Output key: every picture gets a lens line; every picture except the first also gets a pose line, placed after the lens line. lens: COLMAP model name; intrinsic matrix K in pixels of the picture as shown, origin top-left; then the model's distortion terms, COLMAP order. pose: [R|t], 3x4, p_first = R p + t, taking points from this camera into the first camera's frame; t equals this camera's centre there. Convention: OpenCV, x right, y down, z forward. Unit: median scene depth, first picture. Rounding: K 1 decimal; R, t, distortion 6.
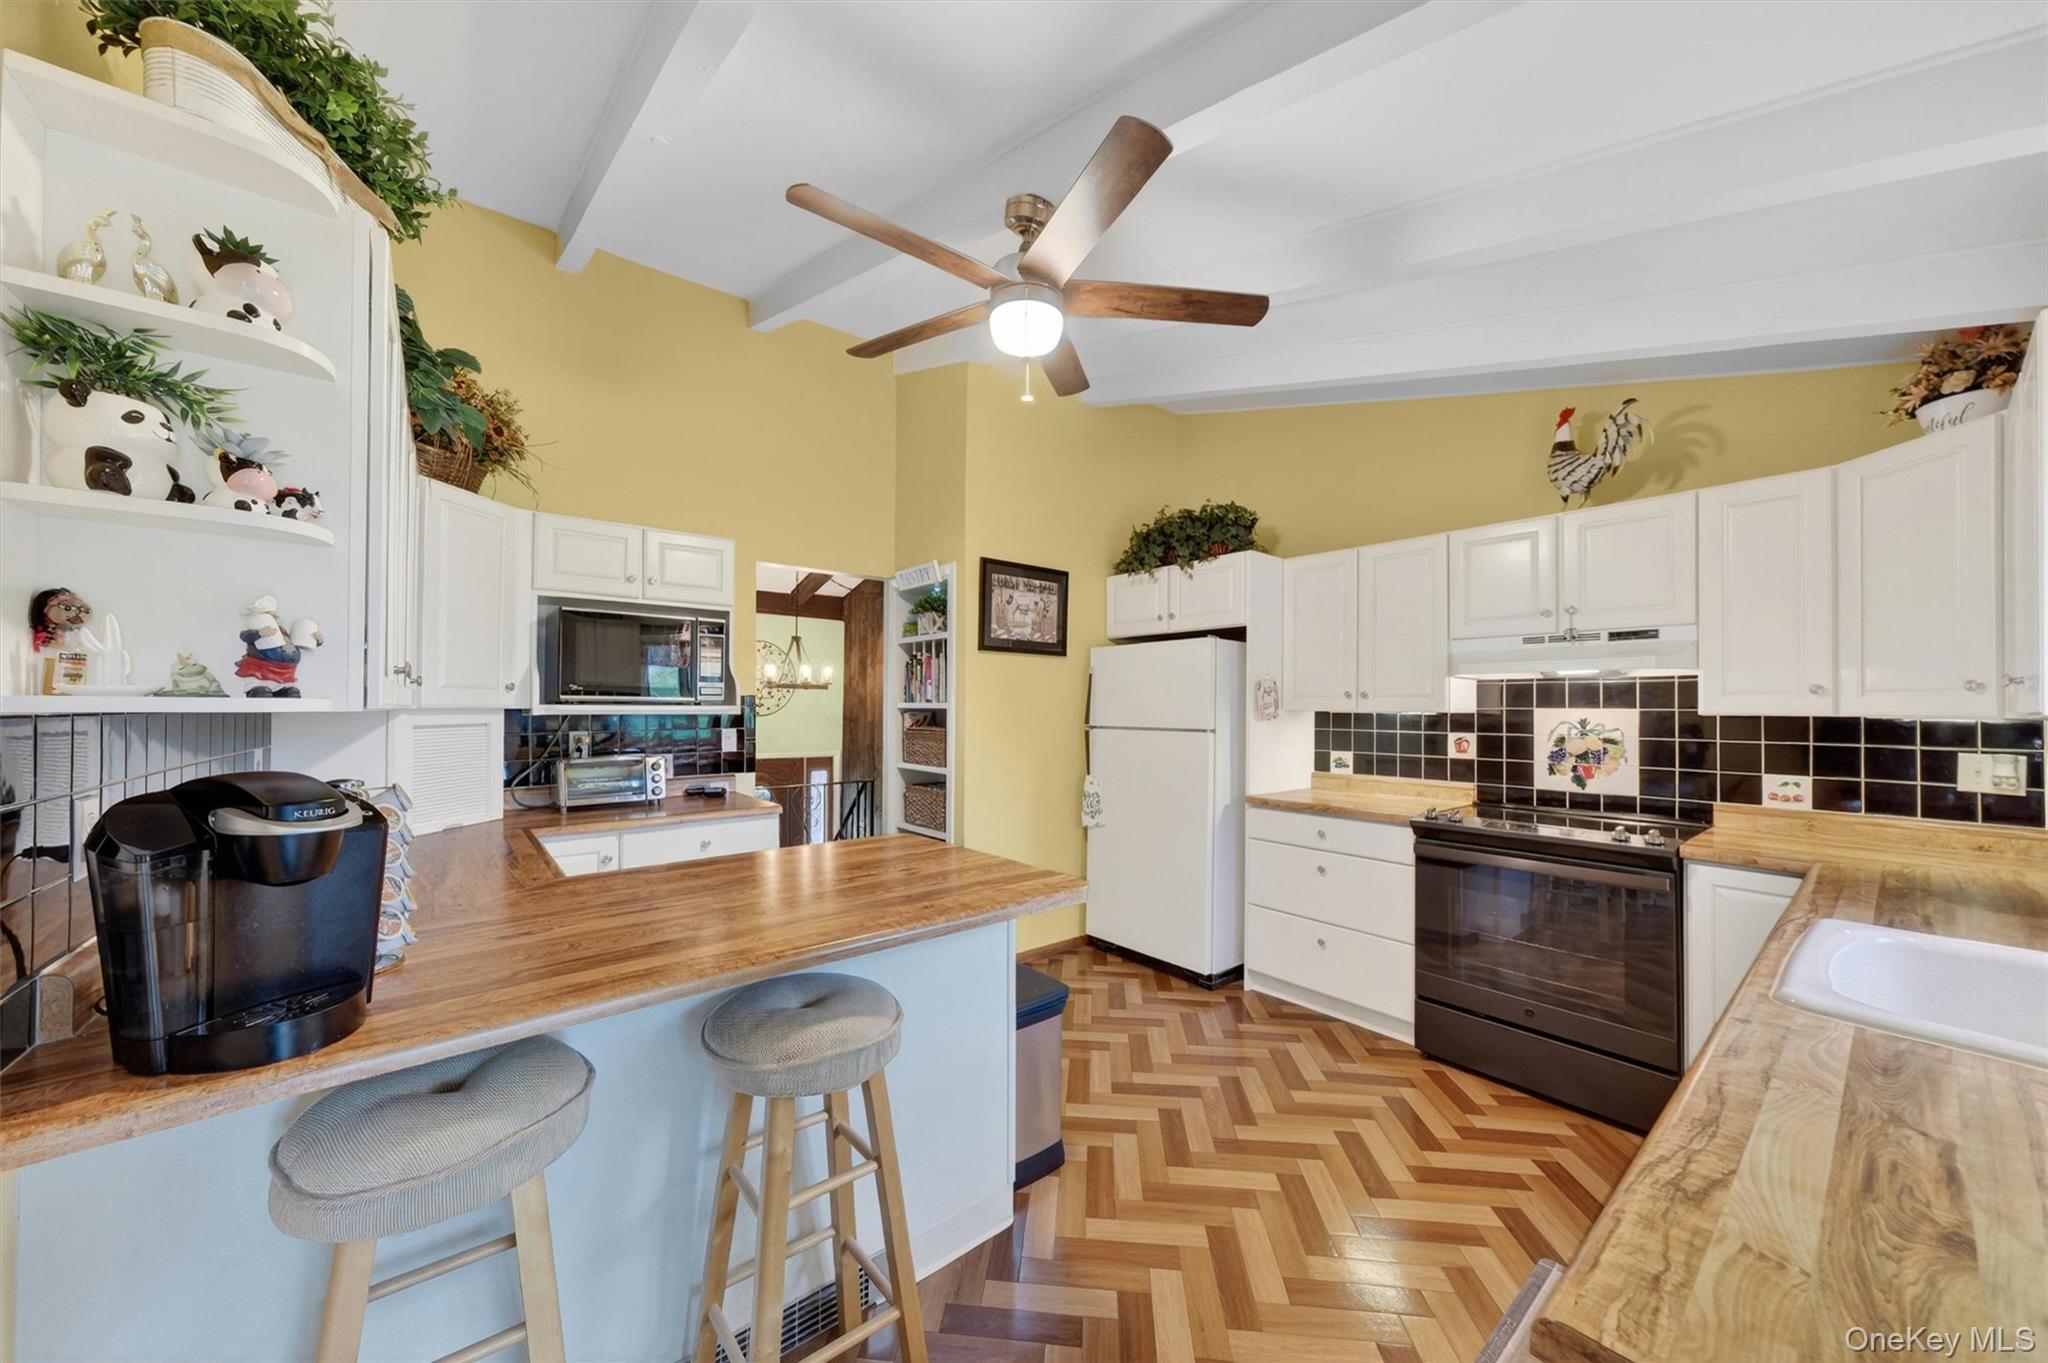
lens RADIAL K [[710.8, 0, 1024.5], [0, 710.8, 703.4], [0, 0, 1]] dist [-0.005263, 0.004535]
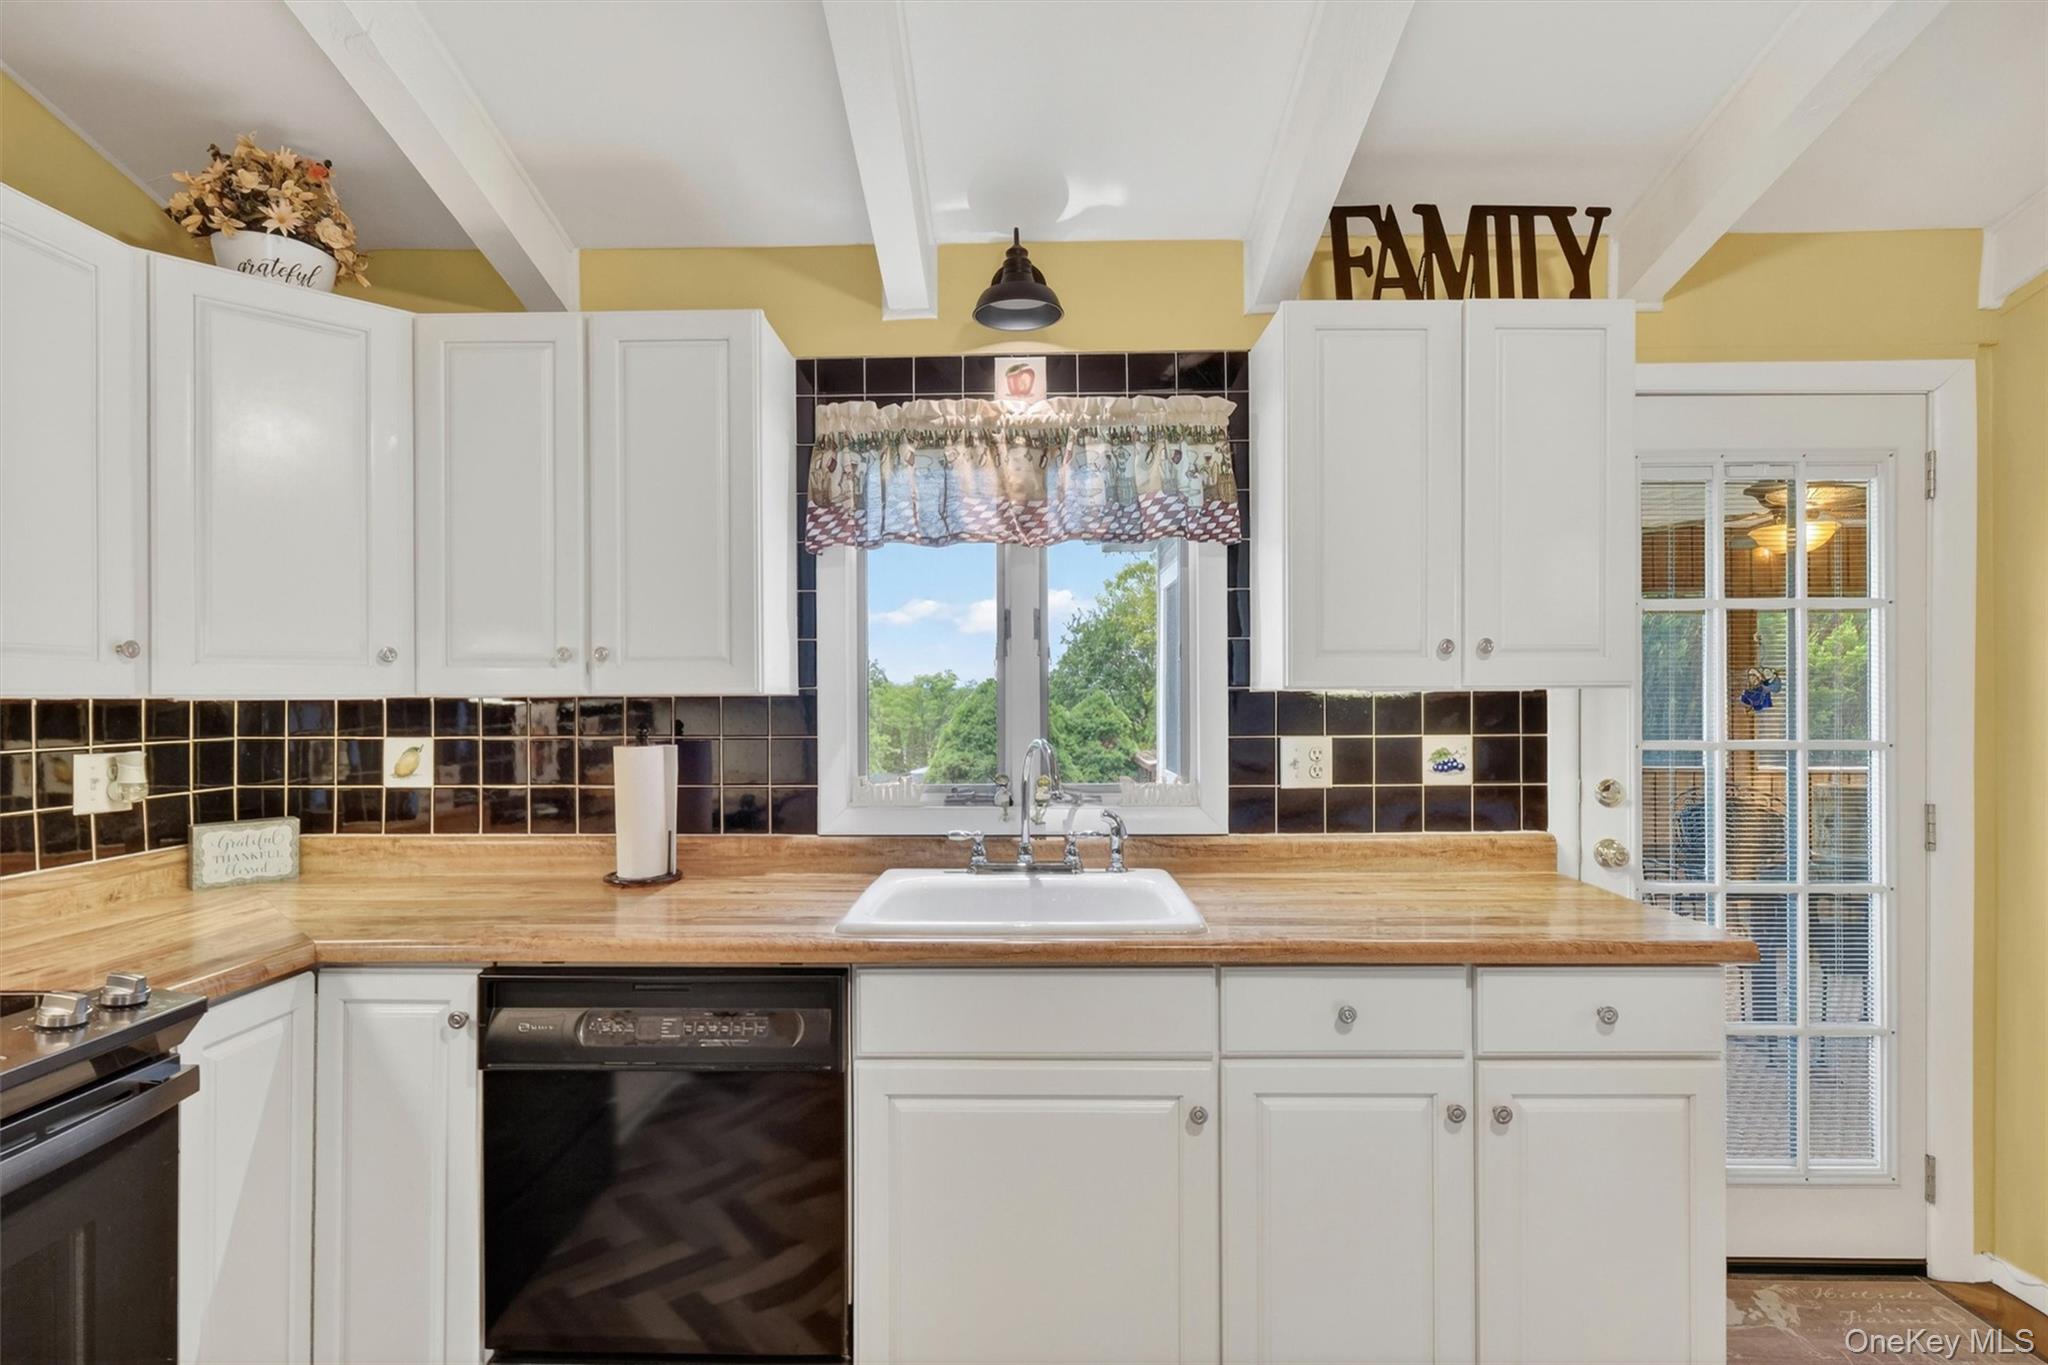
lens RADIAL K [[995.1, 0, 1019.0], [0, 995.1, 696.3], [0, 0, 1]] dist [-0.000318, 0.000160]
pose [[-0.768631, -0.005746, 0.639667, 0.076466], [-0.006986, 0.999975, 0.000588, 0.008437], [-0.639654, -0.004016, -0.768652, 0.850234]]
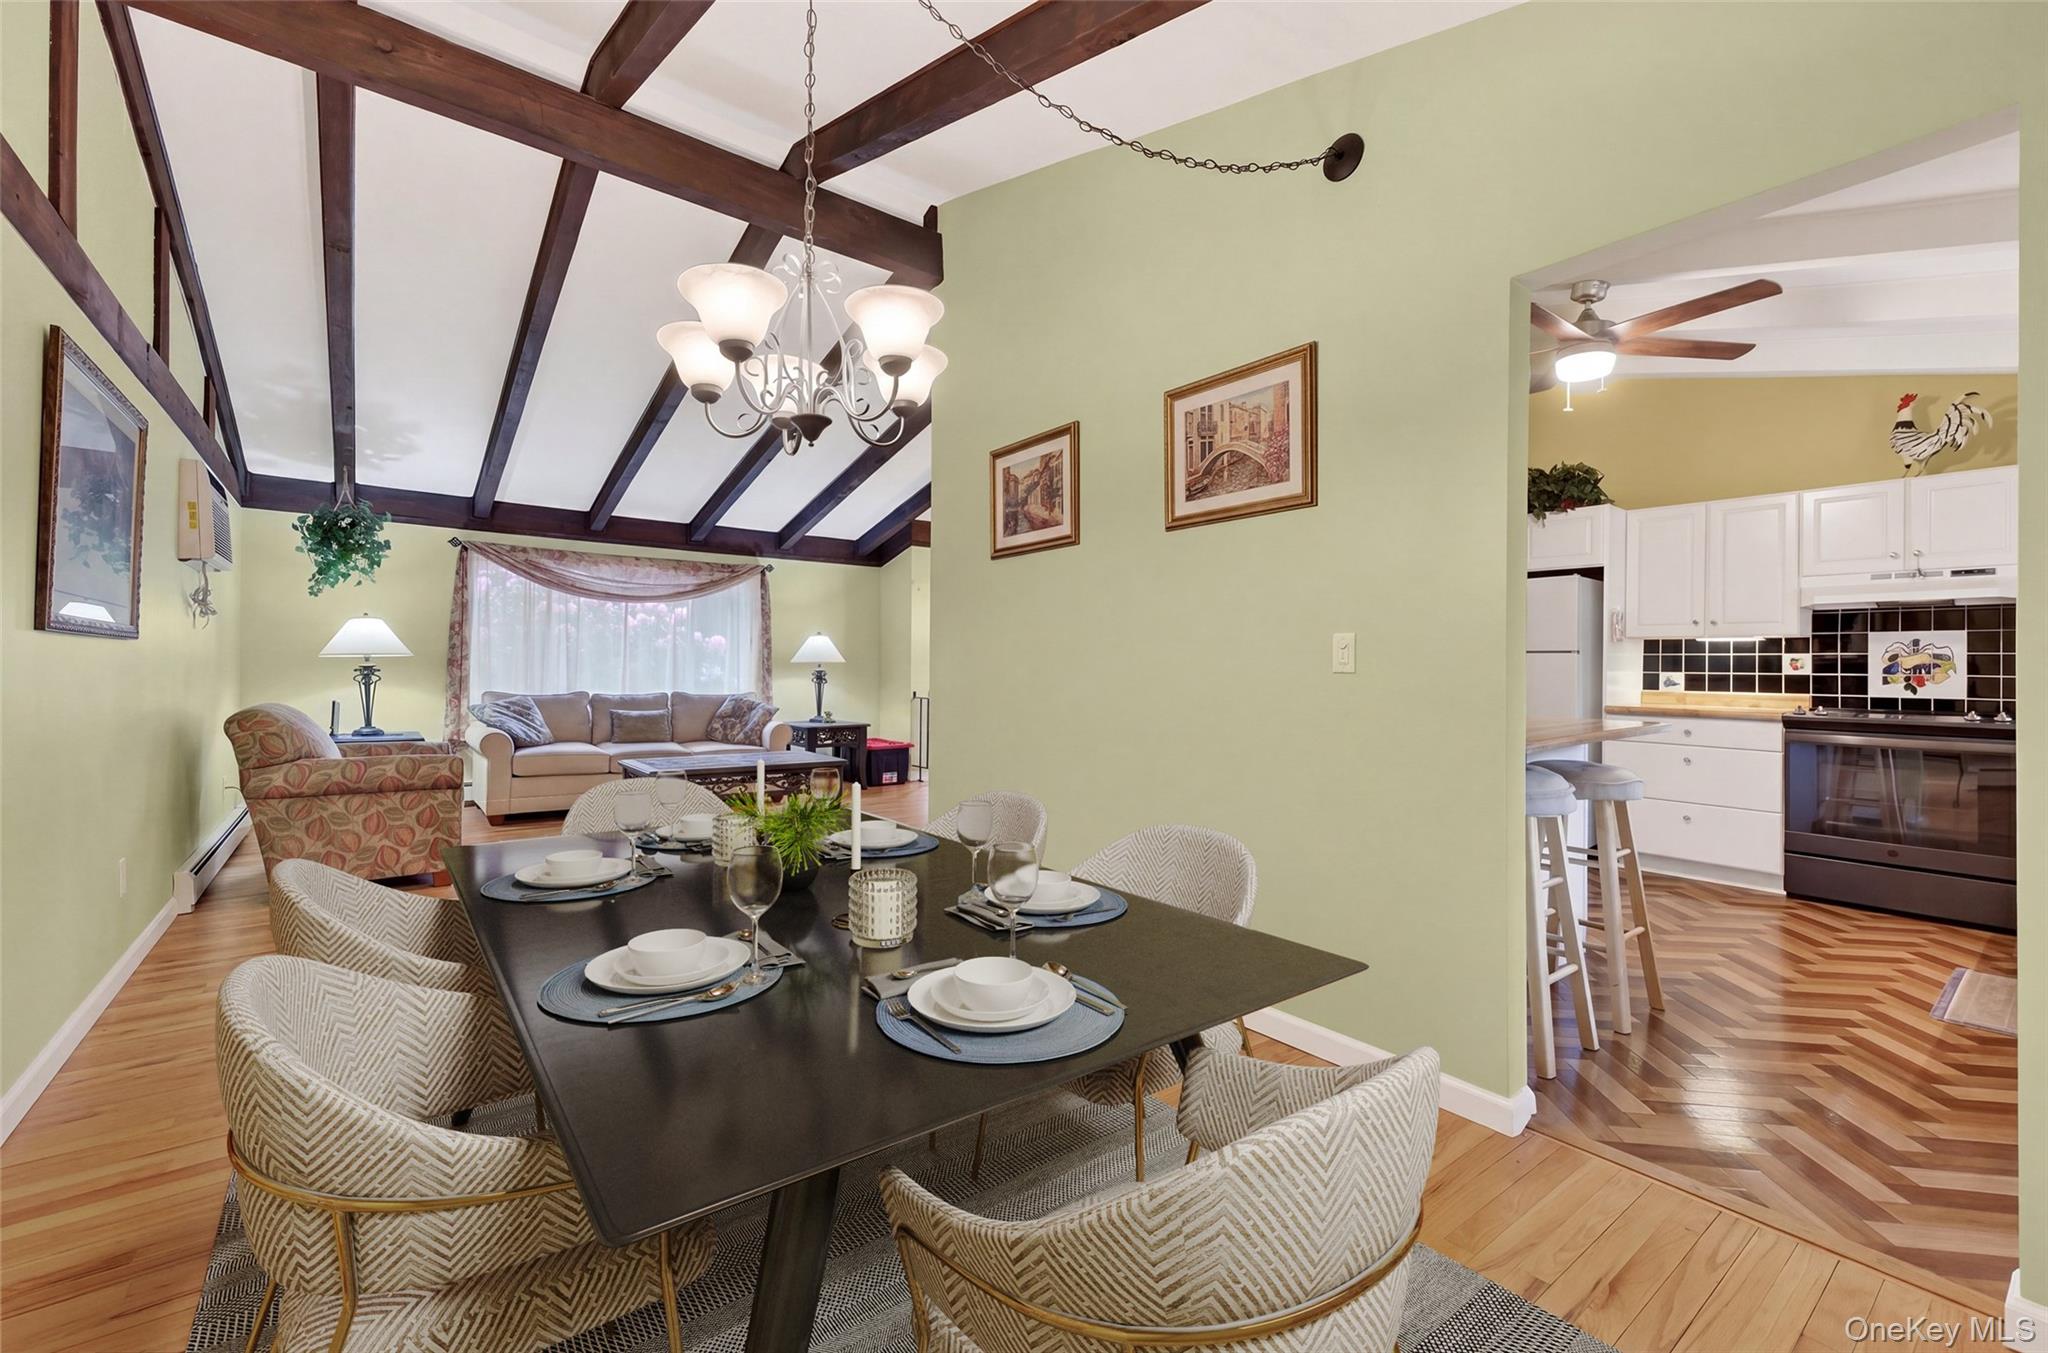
lens RADIAL K [[832.2, 0, 1019.0], [0, 832.2, 659.5], [0, 0, 1]] dist [0.008545, 0.000292]
pose [[0.999710, 0.005002, -0.023538, -0.763145], [-0.005053, 0.999985, -0.002128, 0.067819], [0.023527, 0.002246, 0.999721, -0.527012]]
